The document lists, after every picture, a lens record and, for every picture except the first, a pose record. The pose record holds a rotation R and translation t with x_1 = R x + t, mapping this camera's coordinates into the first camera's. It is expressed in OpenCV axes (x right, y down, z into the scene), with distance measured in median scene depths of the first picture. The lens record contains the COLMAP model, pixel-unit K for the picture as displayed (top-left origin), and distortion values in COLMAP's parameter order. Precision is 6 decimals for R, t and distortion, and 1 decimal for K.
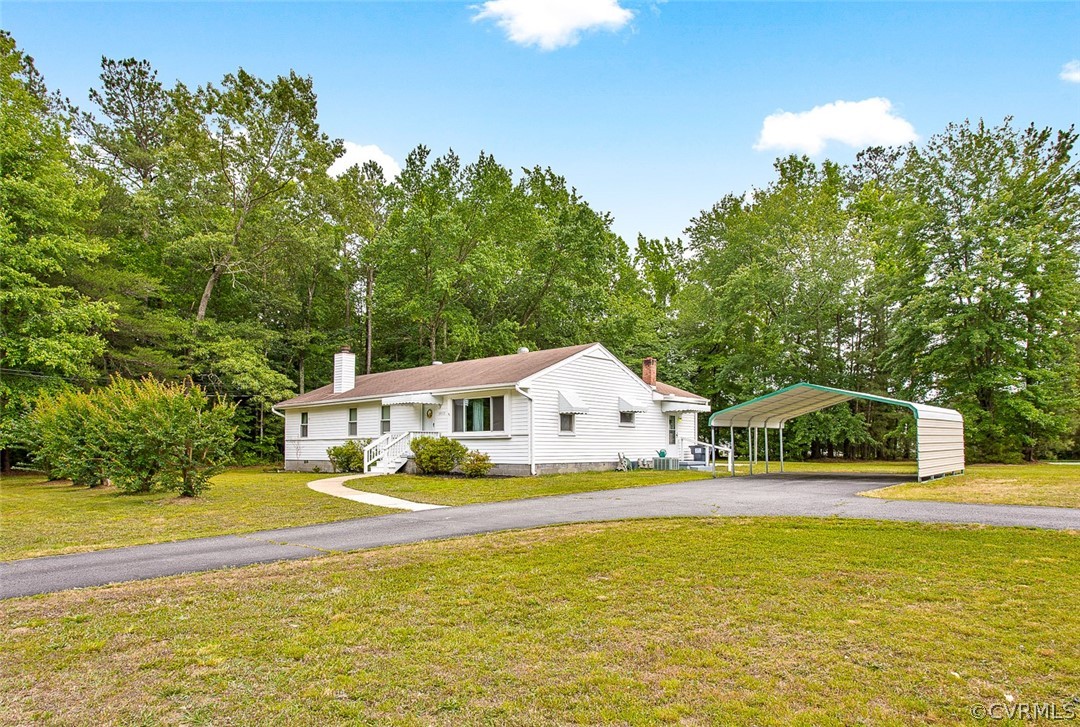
lens RADIAL K [[635.2, 0, 503.7], [0, 635.2, 440.0], [0, 0, 1]] dist [0.001230, -0.000046]
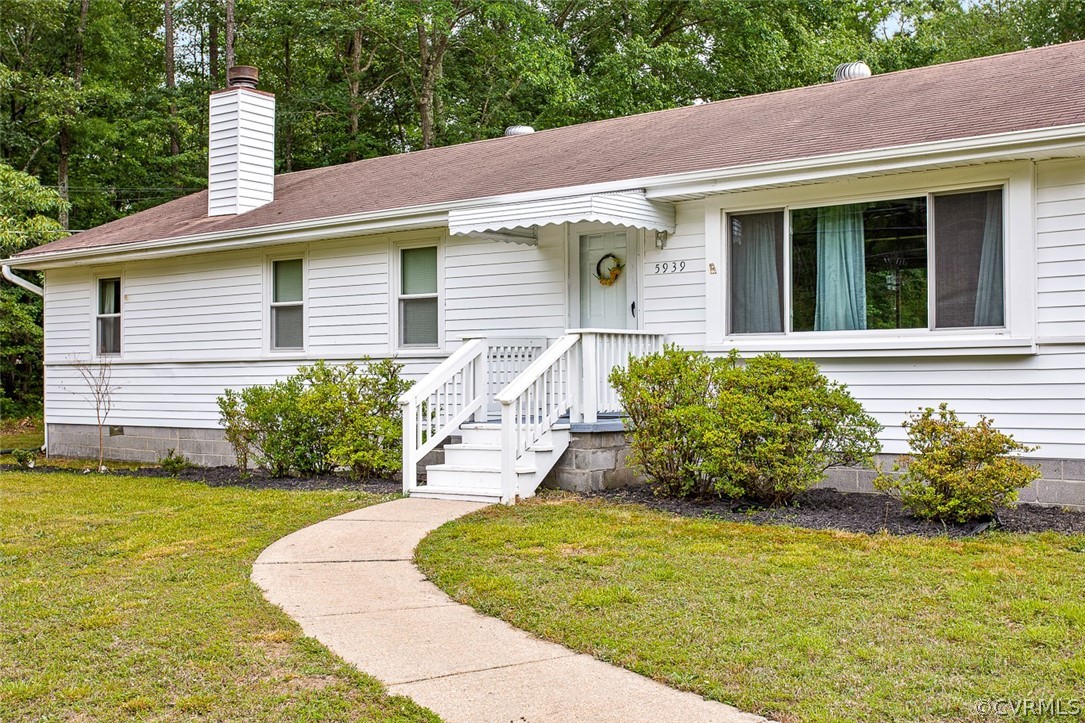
lens RADIAL K [[1217.2, 0, 542.5], [0, 1217.2, 361.5], [0, 0, 1]] dist [0.011009, 0.020415]
pose [[0.995694, -0.004163, 0.092609, -0.172679], [0.003871, 0.999987, 0.003330, -0.002305], [-0.092622, -0.002957, 0.995697, 0.411807]]
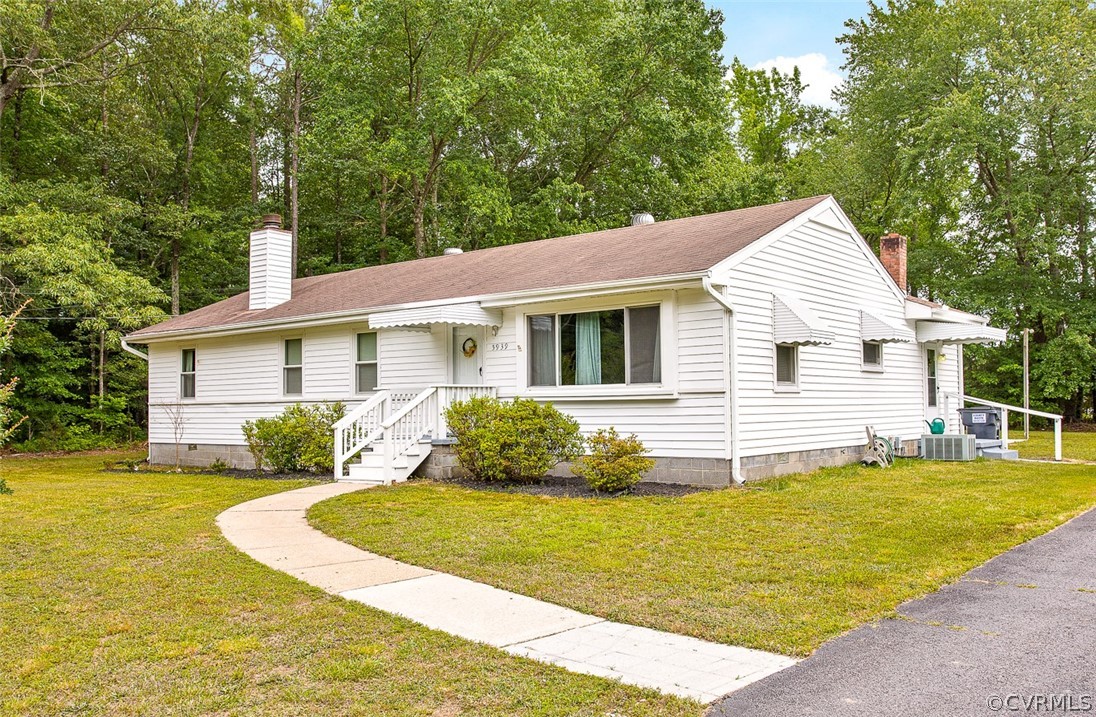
lens RADIAL K [[947.1, 0, 547.2], [0, 947.1, 384.4], [0, 0, 1]] dist [-0.000809, 0.005749]
pose [[0.997197, -0.008895, 0.074297, -0.098283], [0.009633, 0.999908, -0.009589, -0.006058], [-0.074204, 0.010278, 0.997190, 0.263909]]
